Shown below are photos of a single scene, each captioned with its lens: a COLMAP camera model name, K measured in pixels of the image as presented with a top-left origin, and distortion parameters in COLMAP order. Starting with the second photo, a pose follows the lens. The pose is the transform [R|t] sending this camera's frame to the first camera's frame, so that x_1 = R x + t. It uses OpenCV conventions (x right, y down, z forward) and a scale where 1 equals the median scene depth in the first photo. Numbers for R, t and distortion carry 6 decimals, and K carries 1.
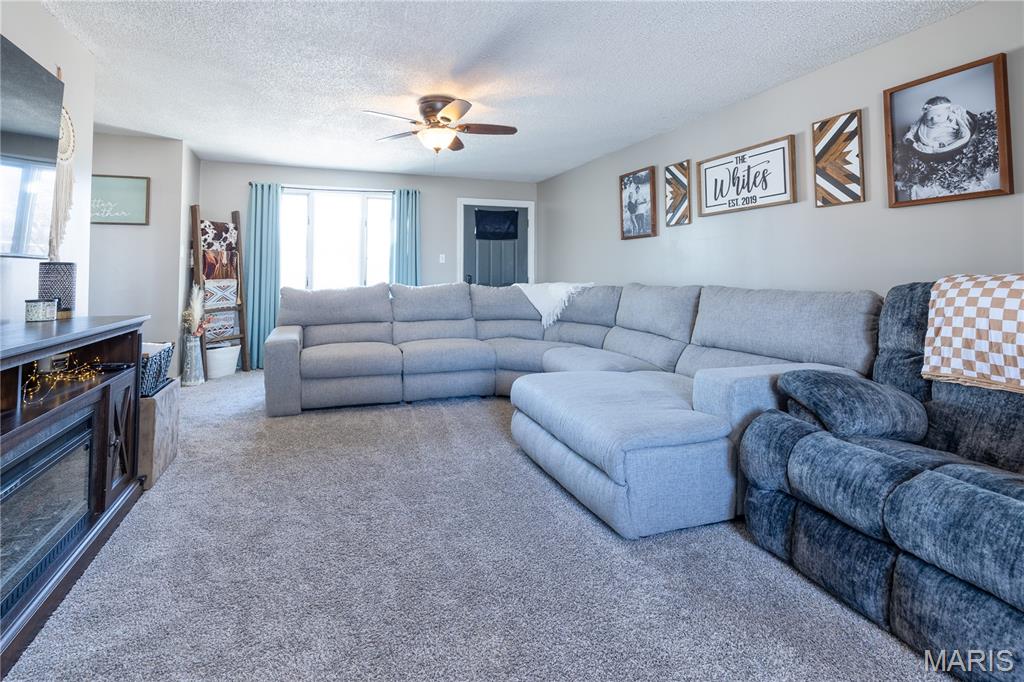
lens RADIAL K [[459.9, 0, 471.4], [0, 459.9, 256.4], [0, 0, 1]] dist [0.003141, 0.000638]
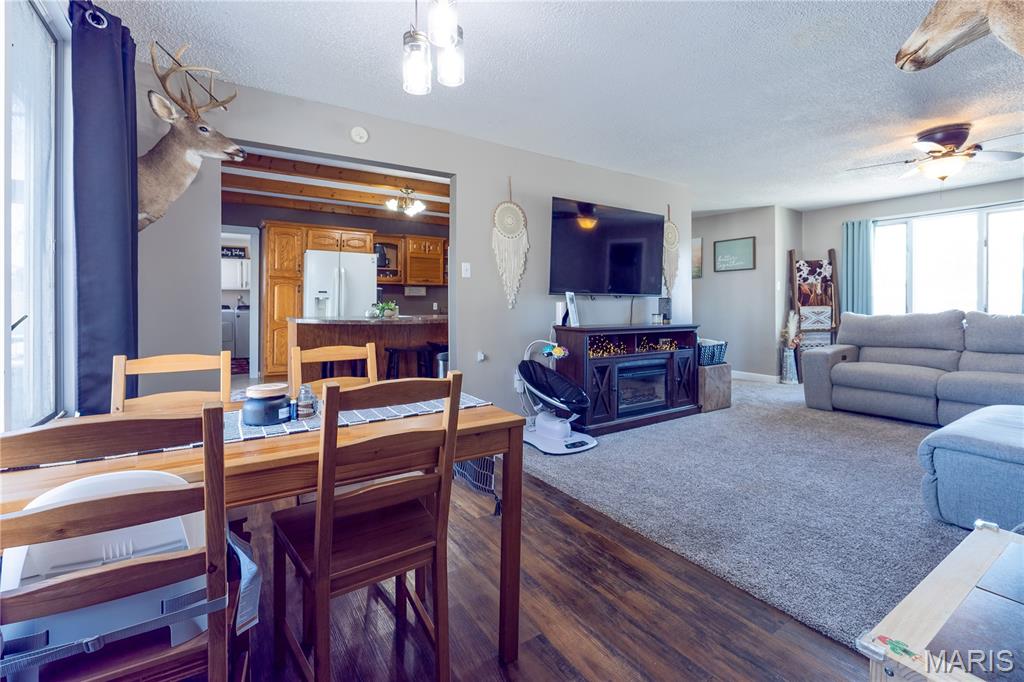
lens RADIAL K [[459.9, 0, 485.1], [0, 459.9, 306.0], [0, 0, 1]] dist [0.003141, 0.000638]
pose [[0.224520, 0.001410, -0.974469, 0.482992], [0.043337, 0.998995, 0.011430, -0.004105], [0.973505, -0.044797, 0.224233, -0.154696]]
